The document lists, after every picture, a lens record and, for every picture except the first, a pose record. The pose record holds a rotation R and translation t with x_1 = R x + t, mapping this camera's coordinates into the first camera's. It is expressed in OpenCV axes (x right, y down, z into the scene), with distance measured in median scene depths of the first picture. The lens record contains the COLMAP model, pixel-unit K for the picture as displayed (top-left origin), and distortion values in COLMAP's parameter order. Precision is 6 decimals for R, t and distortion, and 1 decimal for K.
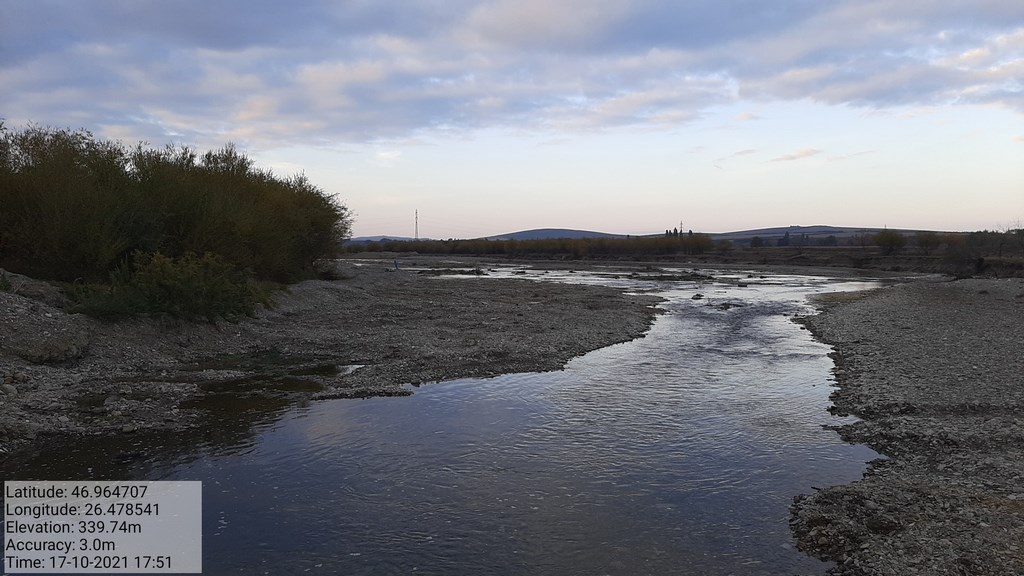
lens RADIAL K [[795.8, 0, 510.3], [0, 795.8, 286.7], [0, 0, 1]] dist [0.004389, -0.039170]
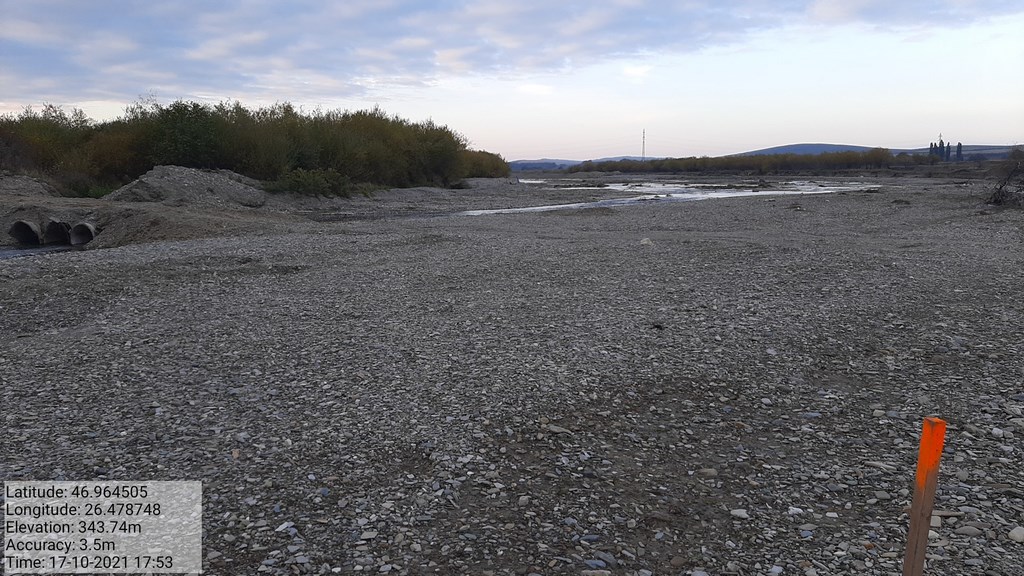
lens RADIAL K [[795.8, 0, 515.3], [0, 795.8, 287.3], [0, 0, 1]] dist [0.004389, -0.039170]
pose [[0.954896, 0.028500, -0.295570, 0.186670], [0.001137, 0.995025, 0.099616, 0.015868], [0.296939, -0.095459, 0.950113, -0.231658]]
